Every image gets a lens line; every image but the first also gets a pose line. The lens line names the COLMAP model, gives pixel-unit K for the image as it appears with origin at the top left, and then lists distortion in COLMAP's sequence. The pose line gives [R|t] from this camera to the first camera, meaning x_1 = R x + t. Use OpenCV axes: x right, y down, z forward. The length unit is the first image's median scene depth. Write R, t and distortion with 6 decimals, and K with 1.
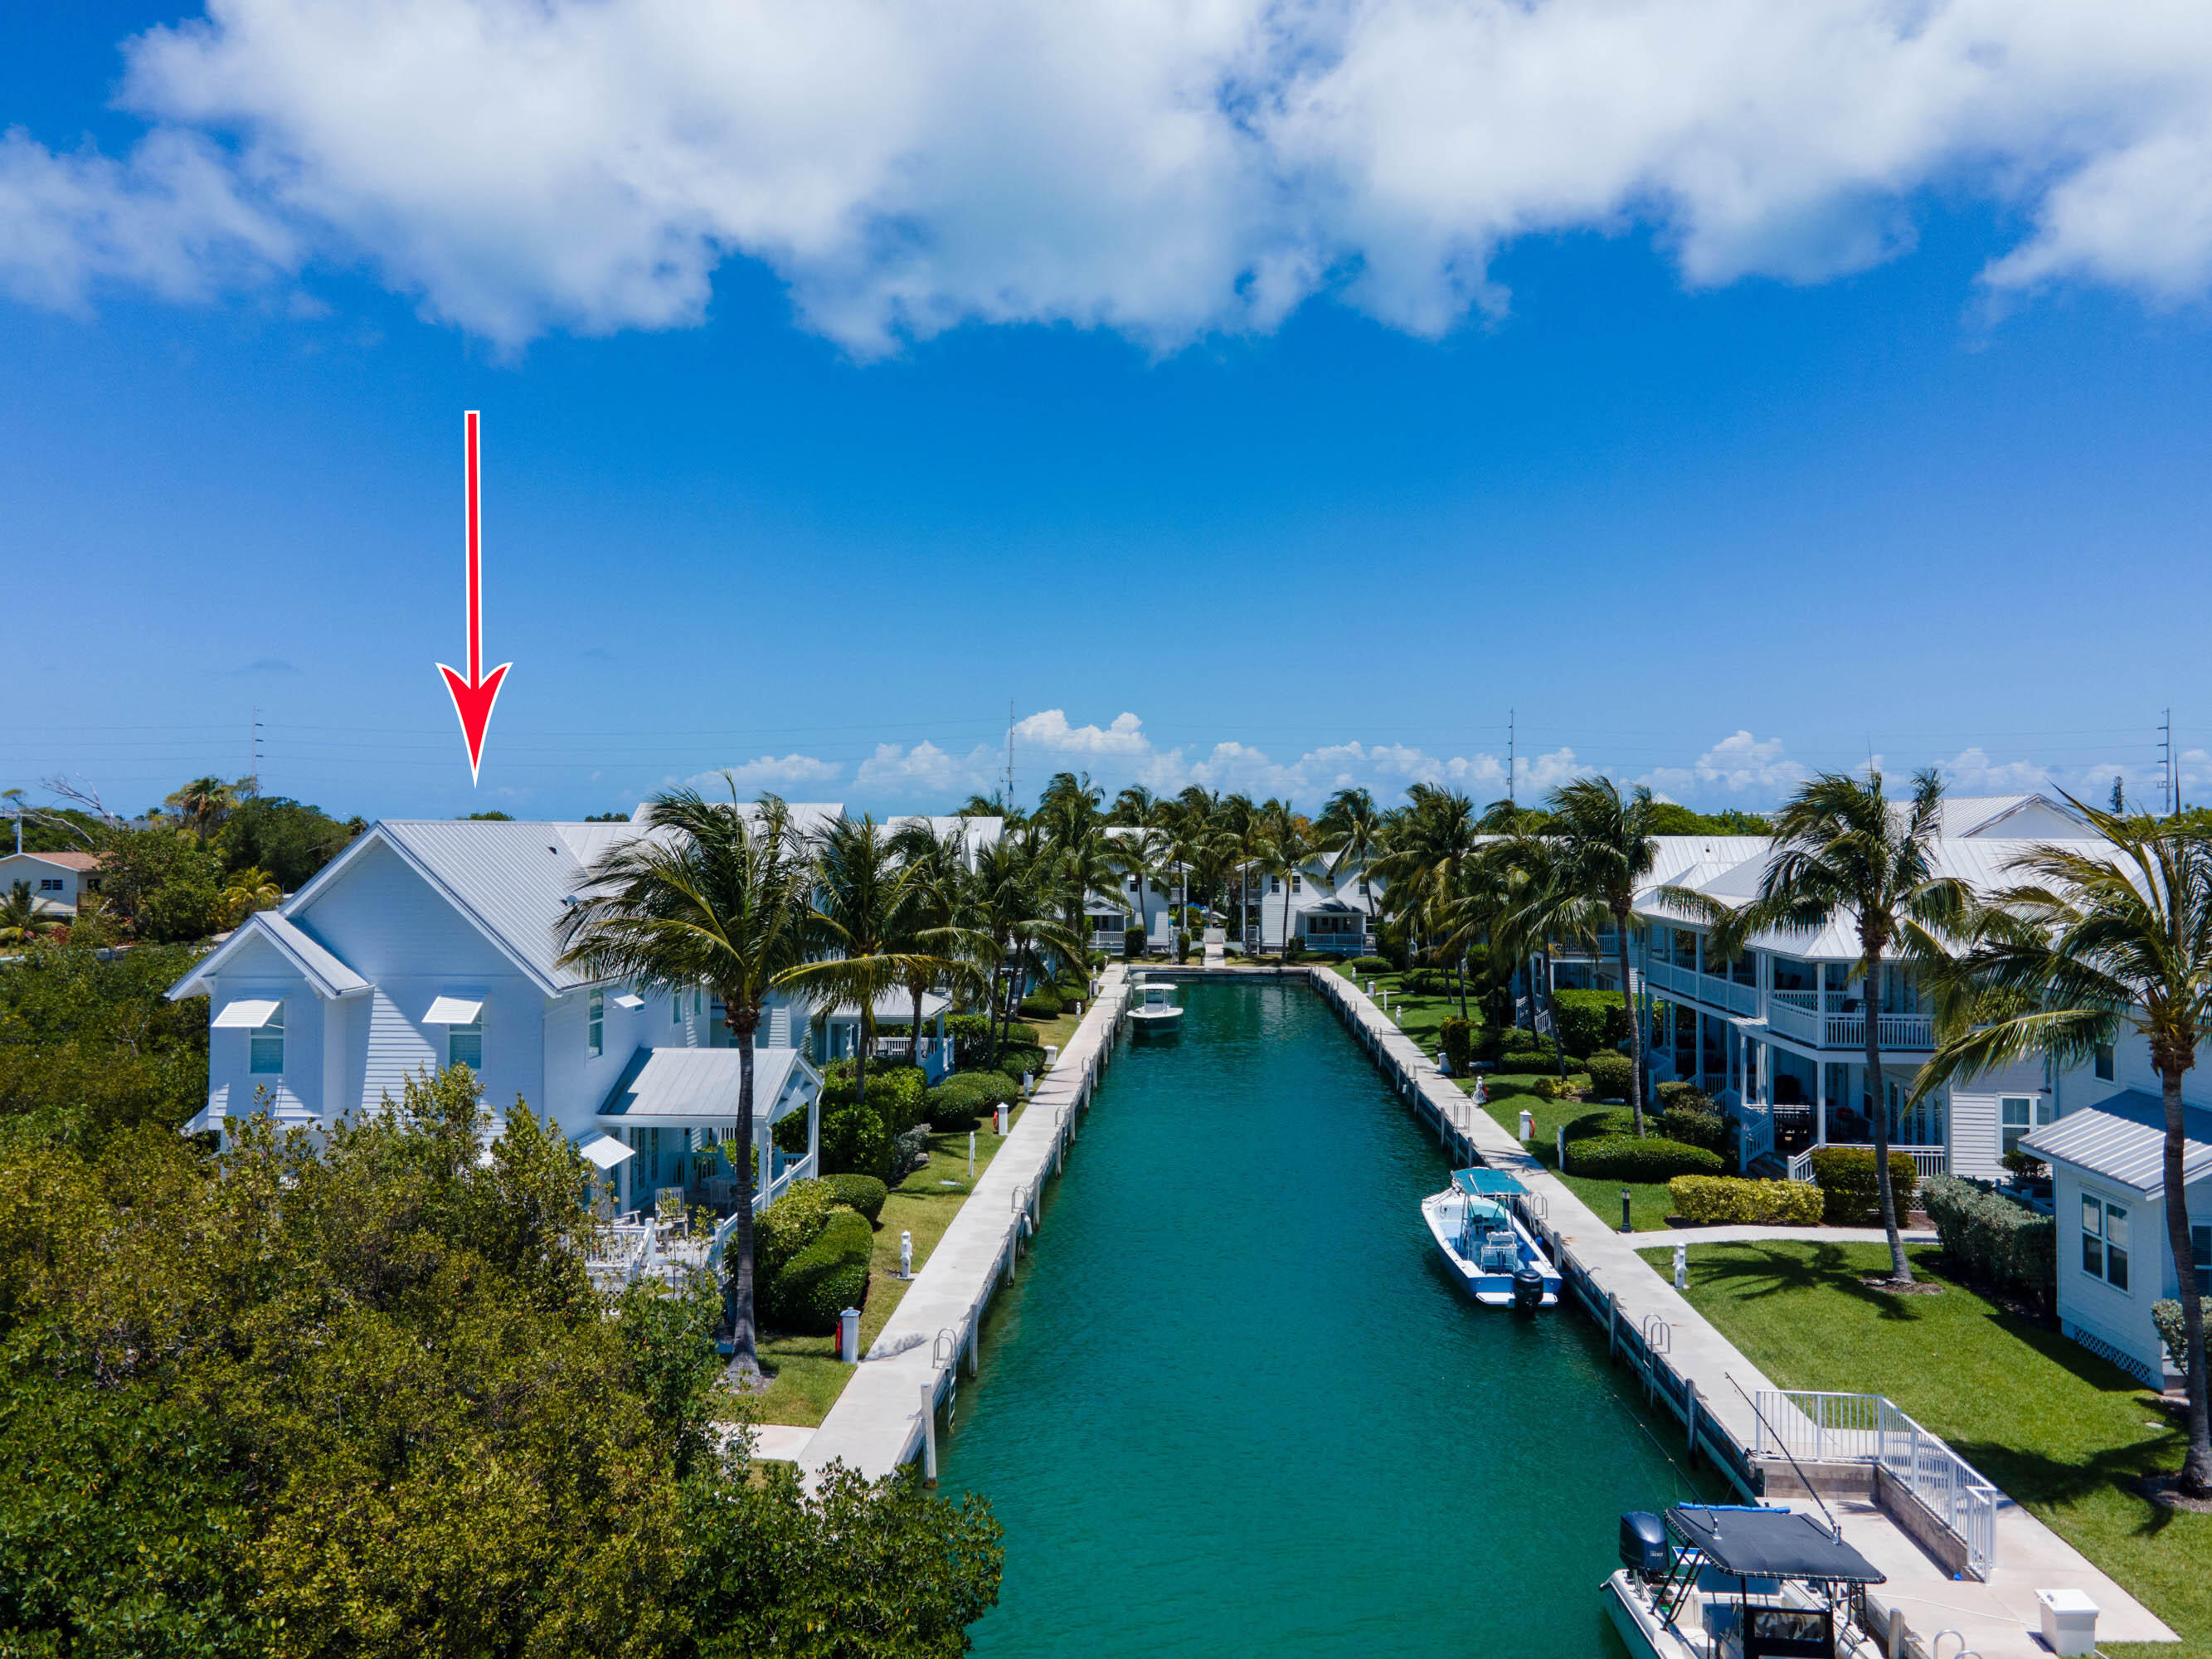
lens RADIAL K [[1607.6, 0, 1007.5], [0, 1607.6, 963.1], [0, 0, 1]] dist [0.141490, -0.190492]
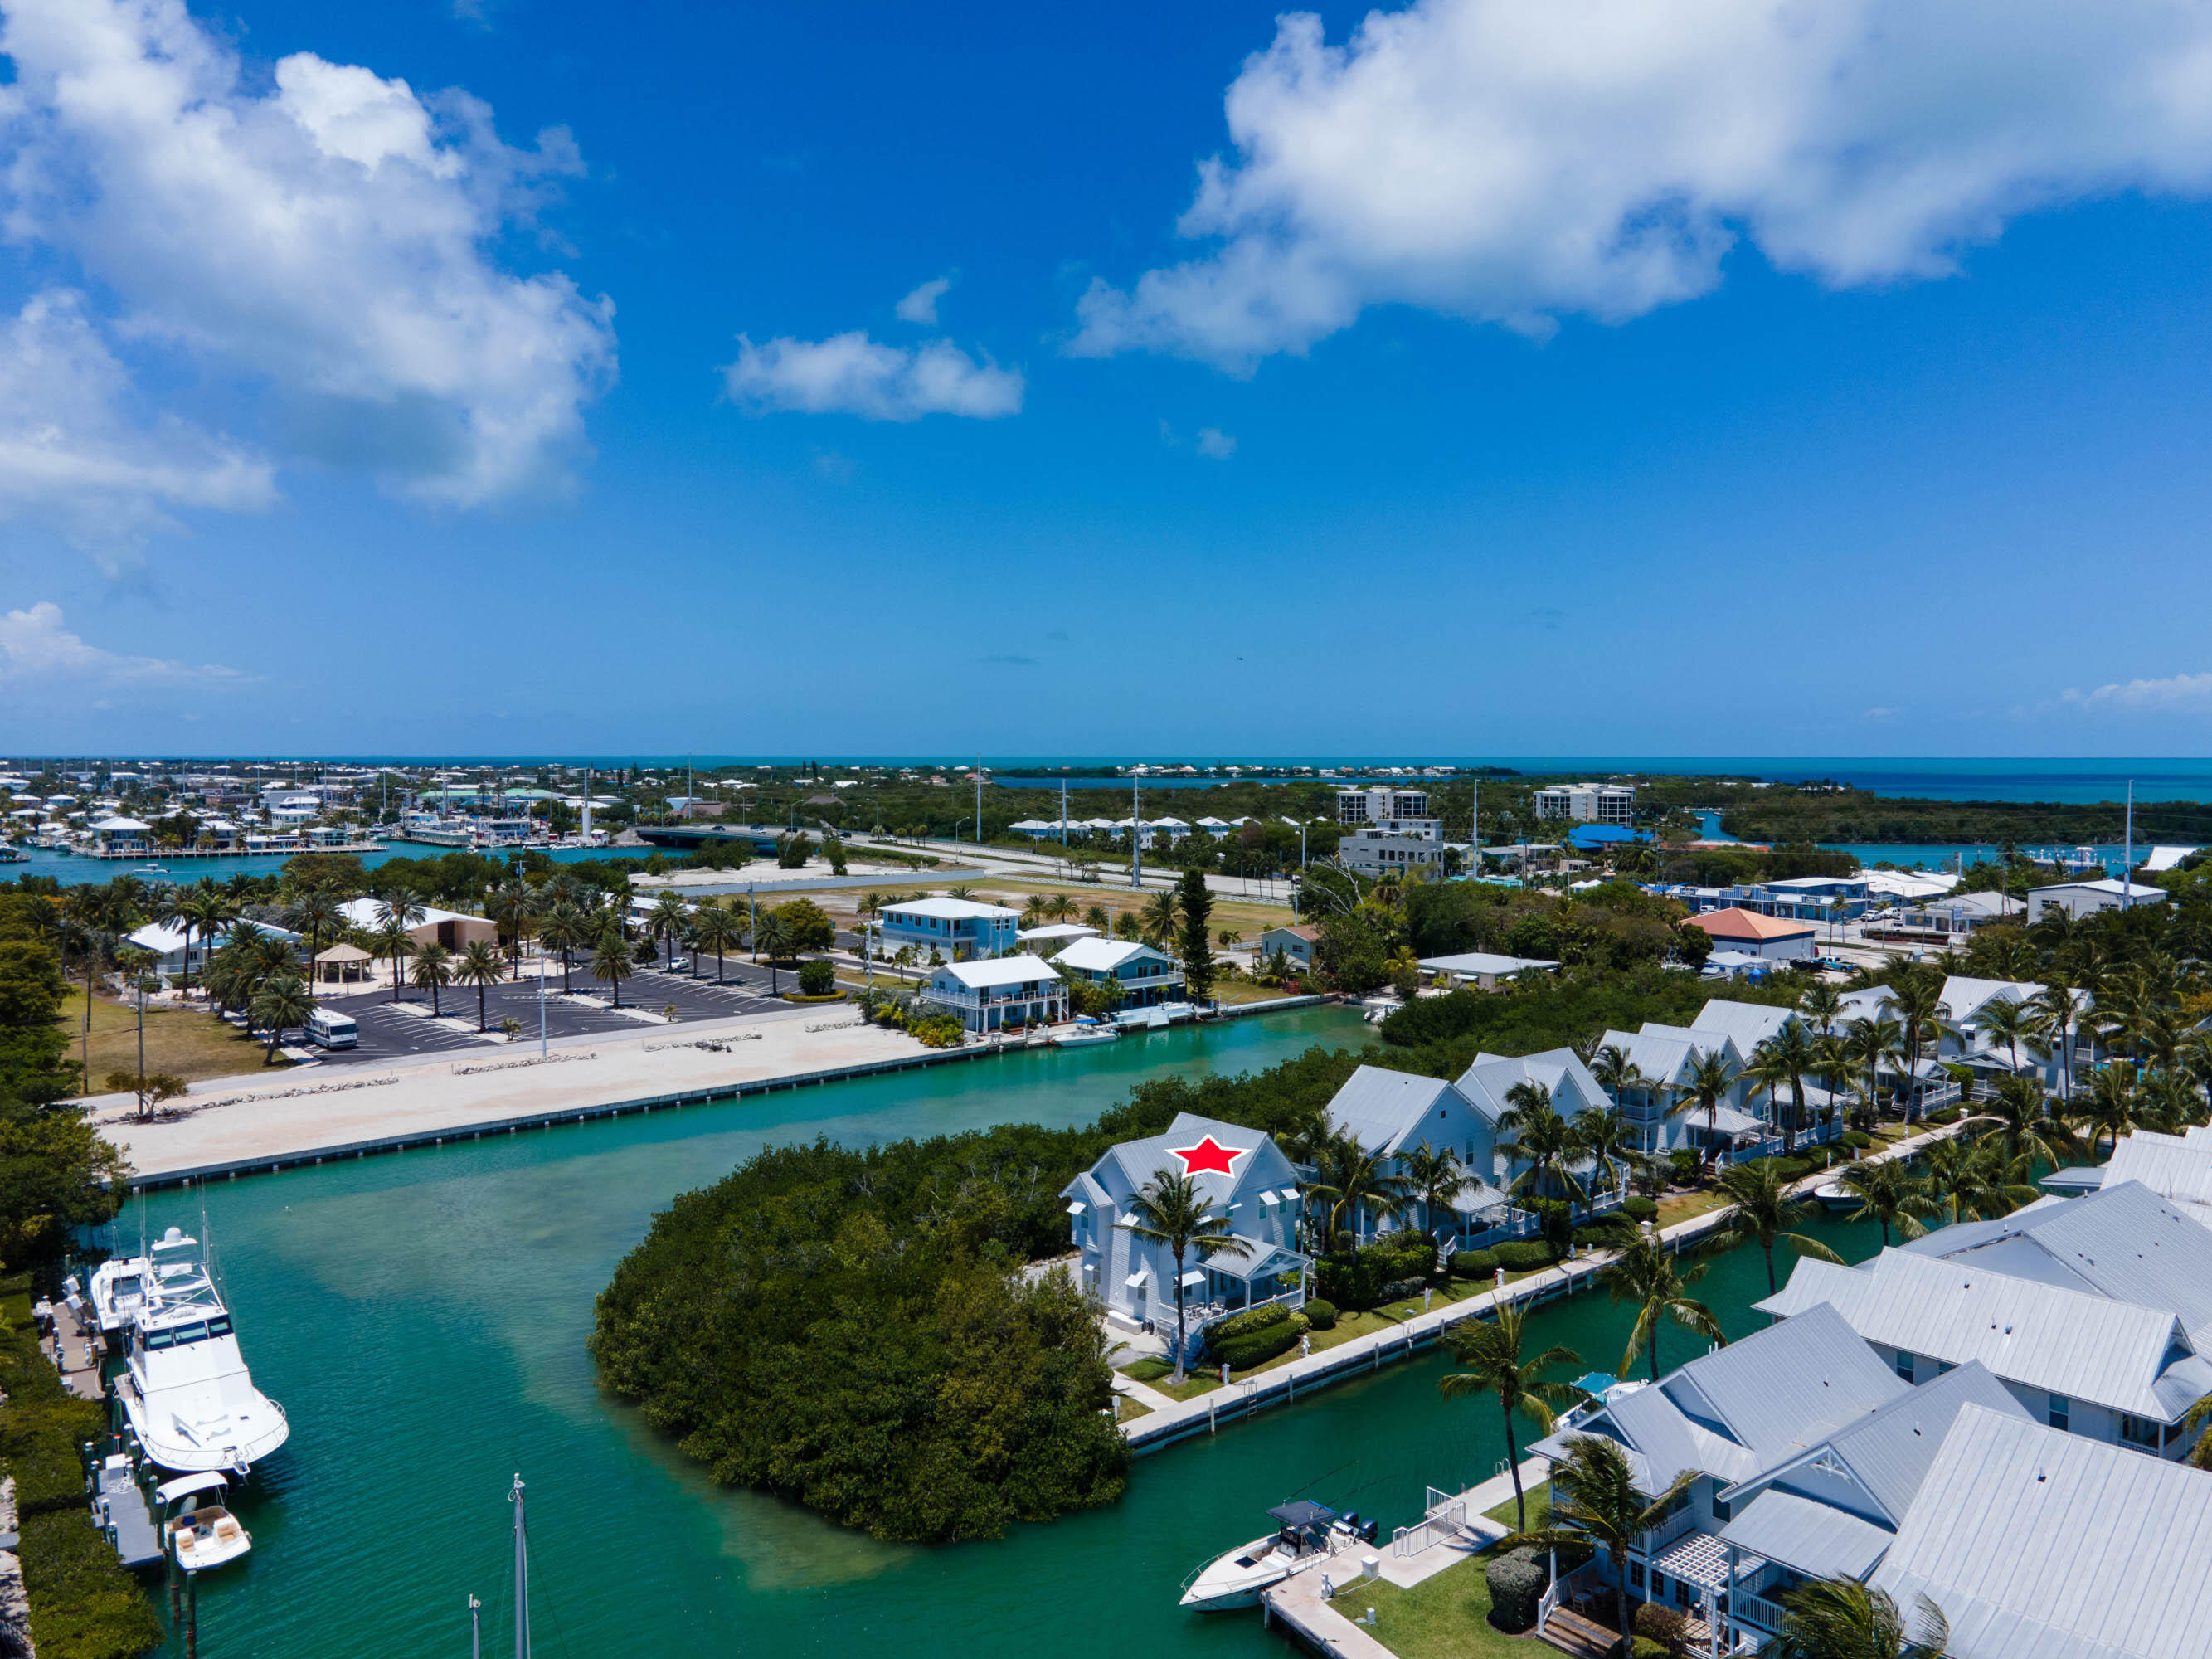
lens RADIAL K [[1533.5, 0, 1106.0], [0, 1533.5, 829.5], [0, 0, 1]] dist [0.032682, 0.000876]
pose [[0.719196, 0.031199, -0.694107, 0.385530], [-0.051839, 0.998616, -0.008826, -0.164237], [0.692871, 0.042329, 0.719818, -0.263285]]
